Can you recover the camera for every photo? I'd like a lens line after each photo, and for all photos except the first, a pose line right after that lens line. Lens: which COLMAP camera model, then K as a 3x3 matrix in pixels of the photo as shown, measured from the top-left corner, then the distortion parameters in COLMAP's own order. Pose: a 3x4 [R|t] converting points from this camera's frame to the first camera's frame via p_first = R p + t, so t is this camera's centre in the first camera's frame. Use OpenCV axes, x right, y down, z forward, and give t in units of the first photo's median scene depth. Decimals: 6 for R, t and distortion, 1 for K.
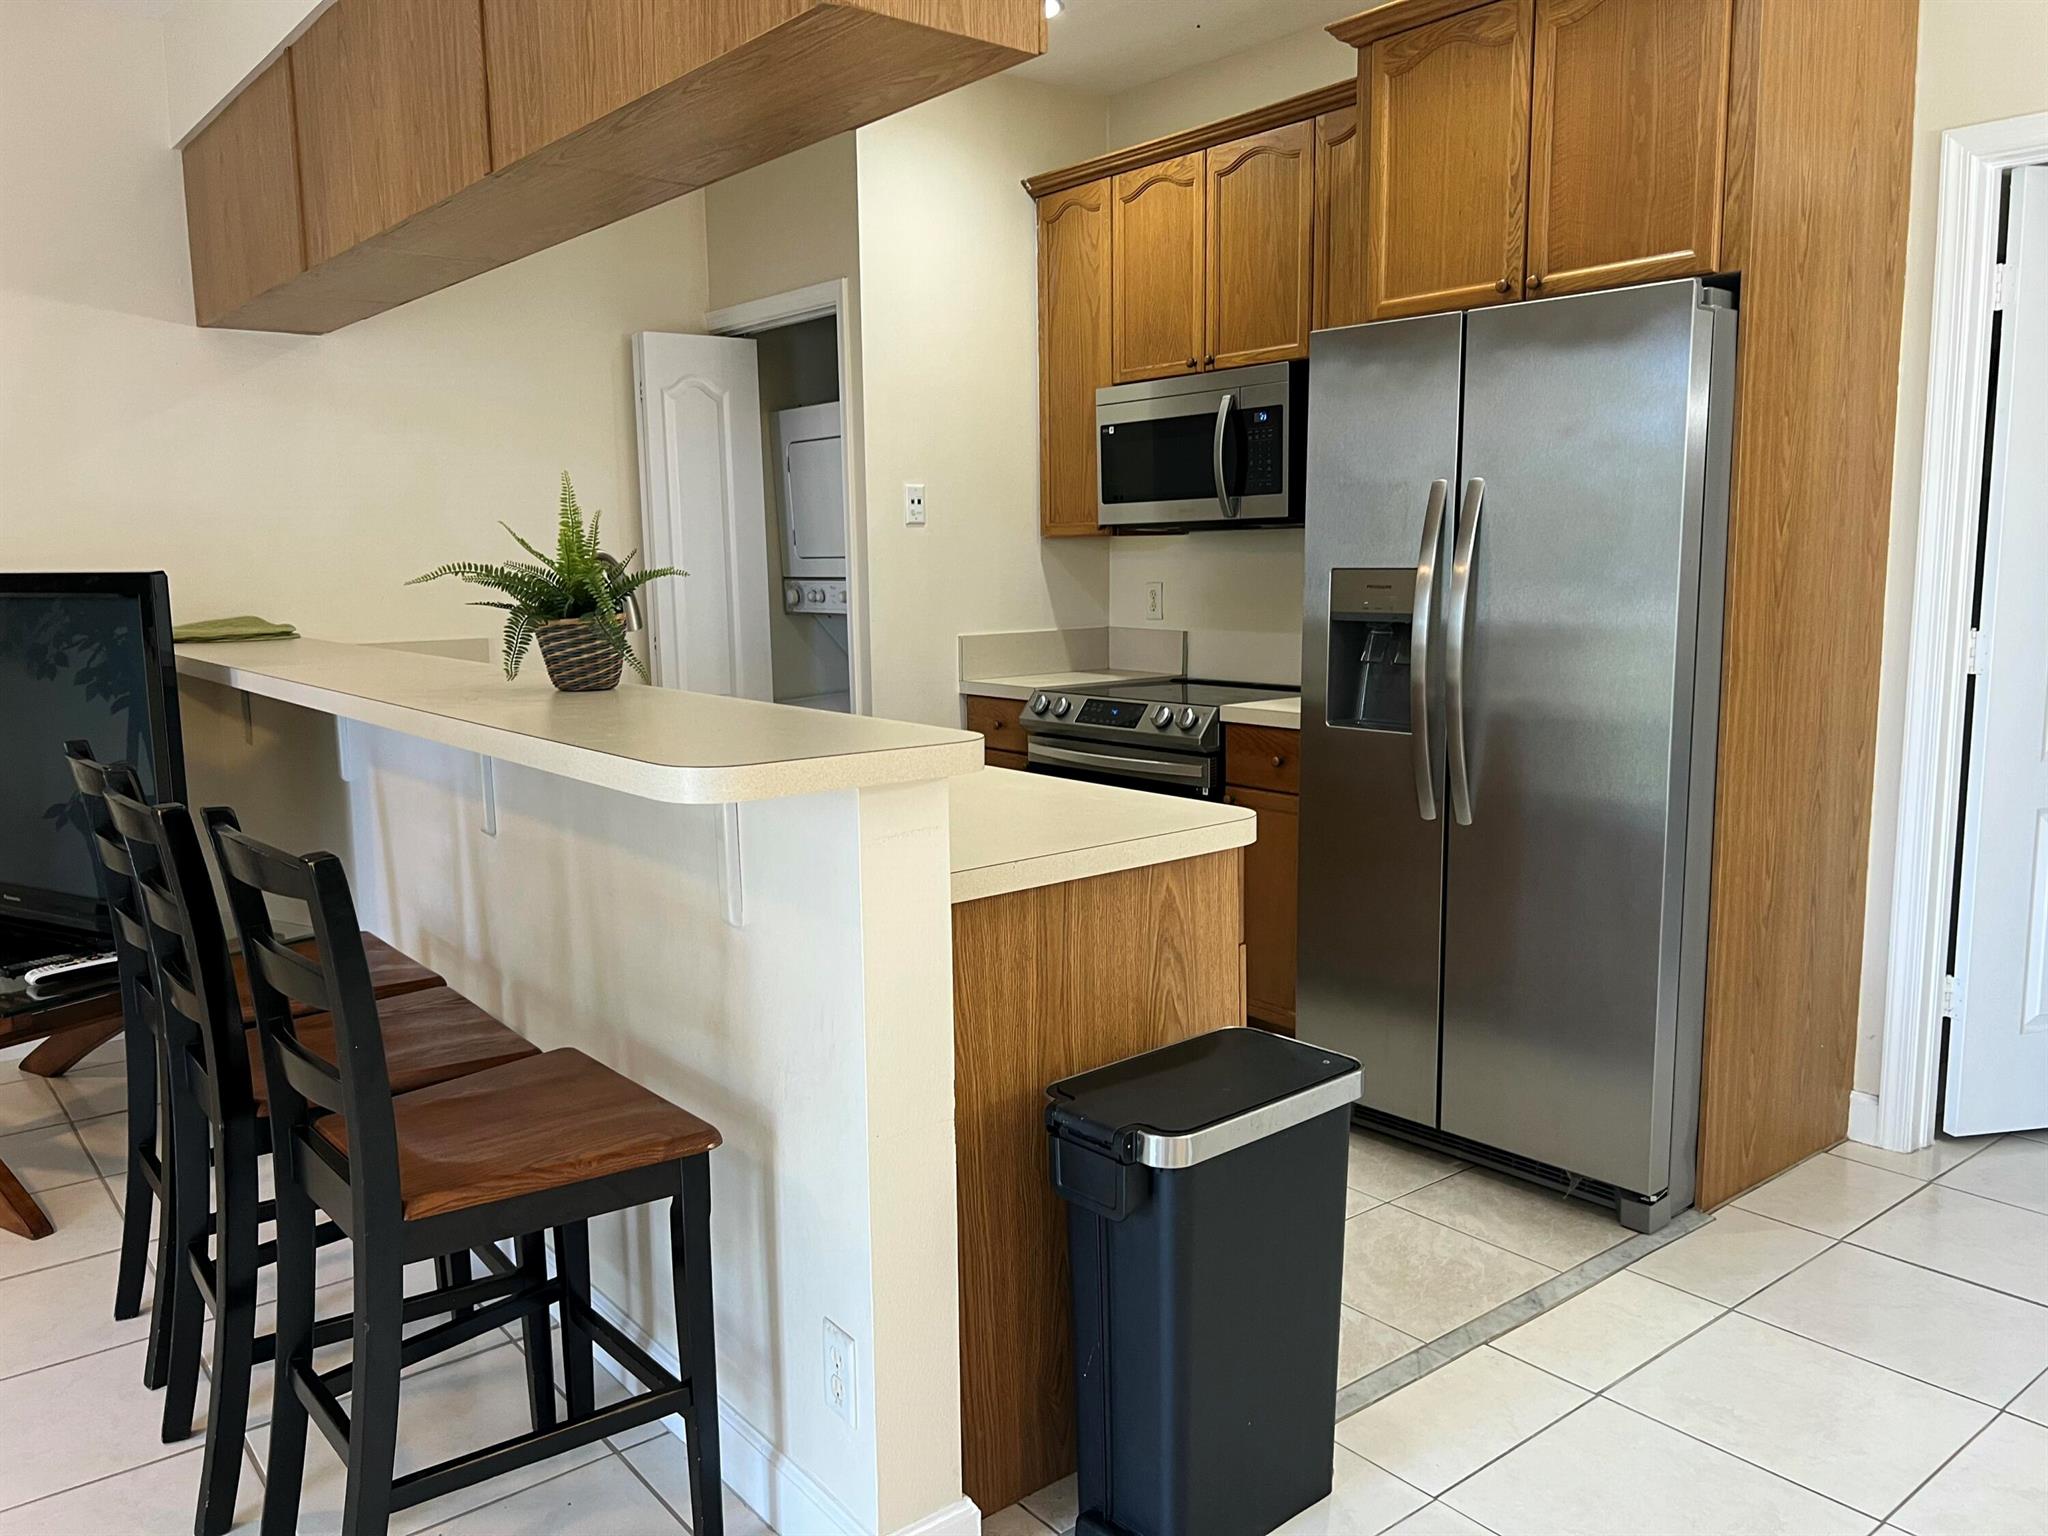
lens RADIAL K [[1581.0, 0, 1026.6], [0, 1581.0, 735.4], [0, 0, 1]] dist [0.005792, 0.001737]
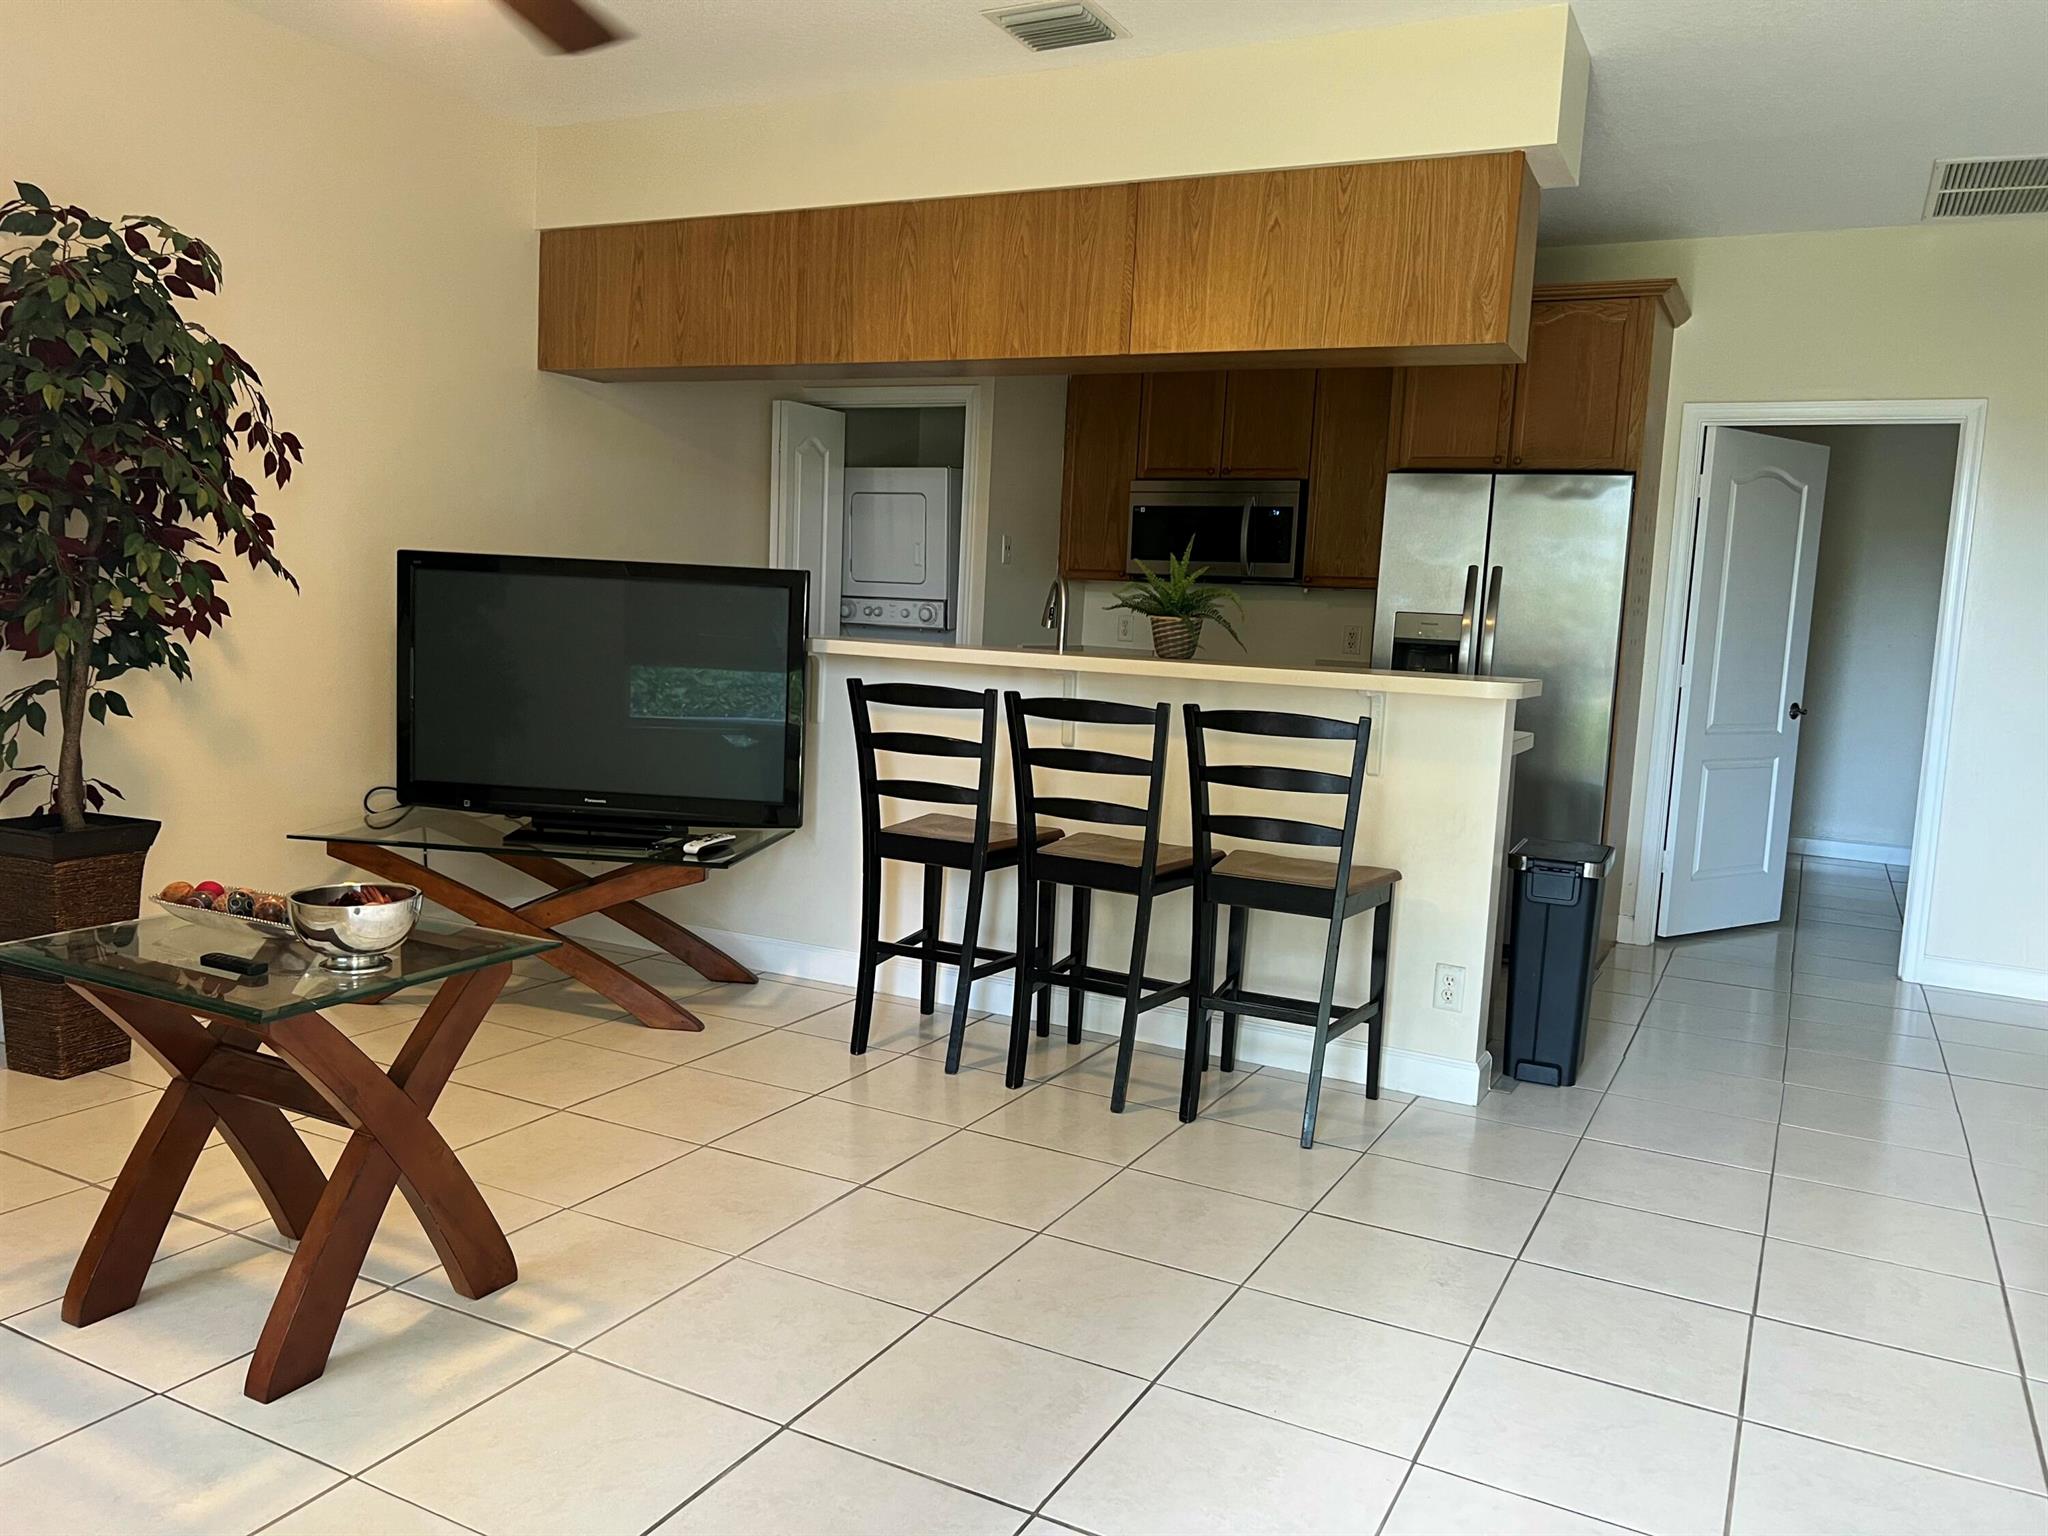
lens RADIAL K [[1548.4, 0, 1024.0], [0, 1548.4, 768.0], [0, 0, 1]] dist [0.003953, -0.004219]
pose [[0.916009, 0.015272, 0.400868, -0.868748], [-0.013500, 0.999883, -0.007245, 0.081627], [-0.400931, 0.001225, 0.916107, -0.378807]]
